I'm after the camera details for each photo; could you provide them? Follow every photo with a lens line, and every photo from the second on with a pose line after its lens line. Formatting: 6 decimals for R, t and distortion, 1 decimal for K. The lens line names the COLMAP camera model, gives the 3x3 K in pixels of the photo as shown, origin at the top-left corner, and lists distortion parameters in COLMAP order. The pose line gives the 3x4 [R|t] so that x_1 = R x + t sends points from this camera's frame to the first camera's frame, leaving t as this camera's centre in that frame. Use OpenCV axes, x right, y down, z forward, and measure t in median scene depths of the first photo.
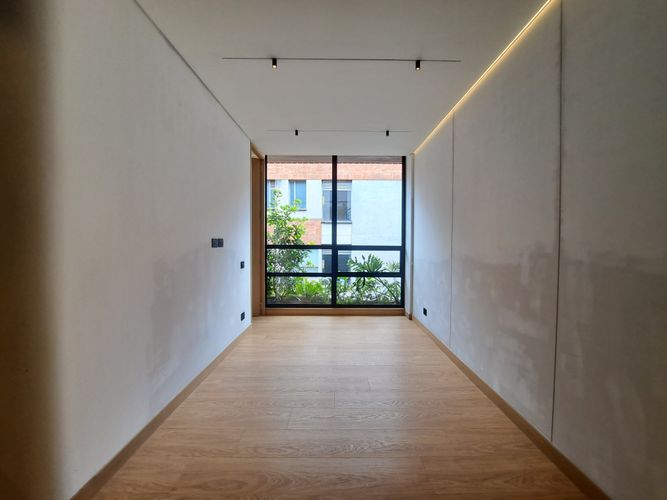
lens RADIAL K [[265.1, 0, 337.5], [0, 265.1, 248.3], [0, 0, 1]] dist [-0.018345, 0.000930]
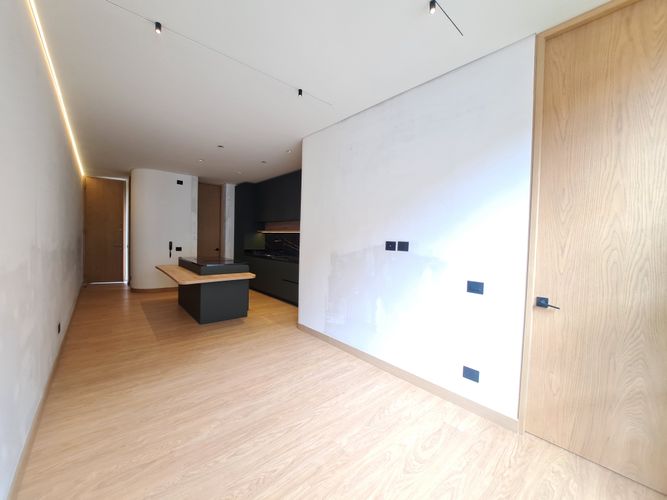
lens RADIAL K [[265.1, 0, 337.9], [0, 265.1, 248.2], [0, 0, 1]] dist [-0.018345, 0.000930]
pose [[-0.745228, -0.002891, -0.666803, 0.213488], [-0.045398, 0.997890, 0.046411, -0.030933], [0.665262, 0.064858, -0.743787, 1.018930]]
